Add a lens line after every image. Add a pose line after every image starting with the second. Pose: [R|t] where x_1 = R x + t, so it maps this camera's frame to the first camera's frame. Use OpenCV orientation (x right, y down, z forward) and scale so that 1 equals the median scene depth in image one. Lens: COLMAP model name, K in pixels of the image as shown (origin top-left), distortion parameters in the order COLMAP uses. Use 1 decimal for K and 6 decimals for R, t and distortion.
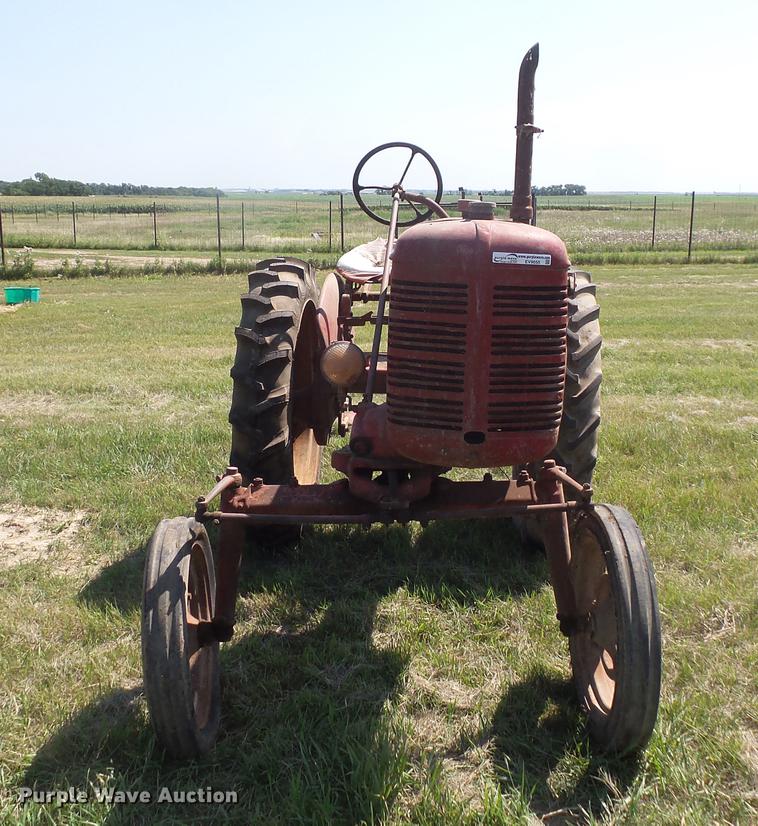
lens RADIAL K [[1079.2, 0, 382.5], [0, 1079.2, 411.6], [0, 0, 1]] dist [-0.016893, 0.000000]
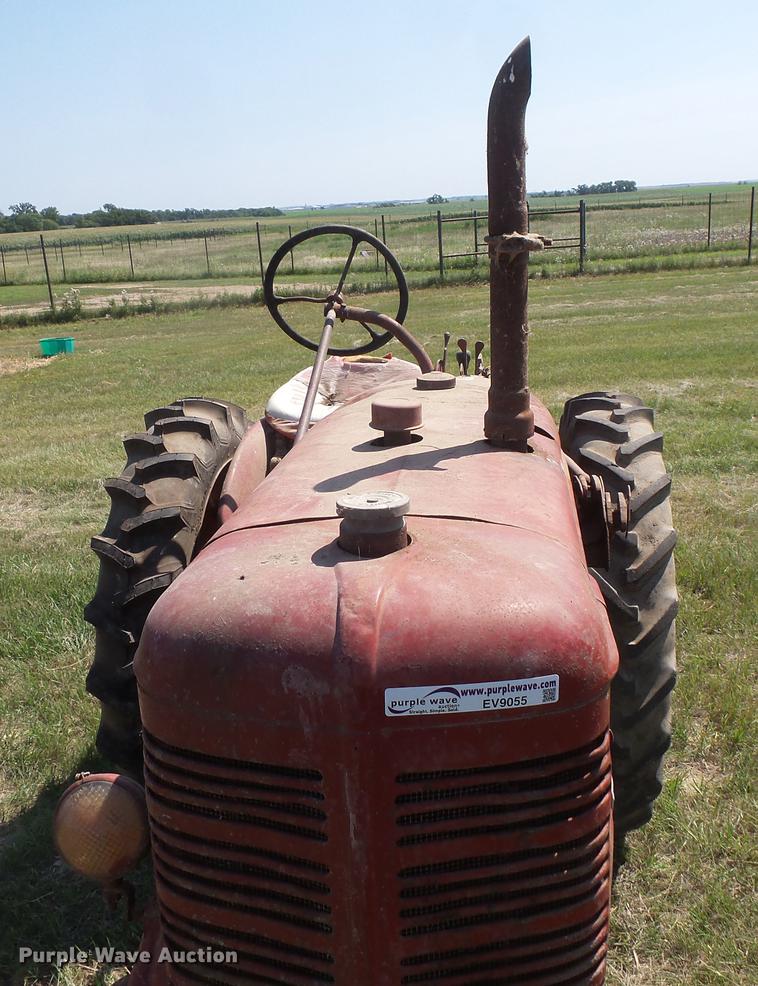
lens RADIAL K [[953.8, 0, 371.7], [0, 953.8, 495.0], [0, 0, 1]] dist [-0.019794, 0.000000]
pose [[0.995063, -0.039292, -0.091139, 0.031507], [0.048834, 0.993279, 0.104941, -0.059239], [0.086403, -0.108874, 0.990293, 0.173804]]
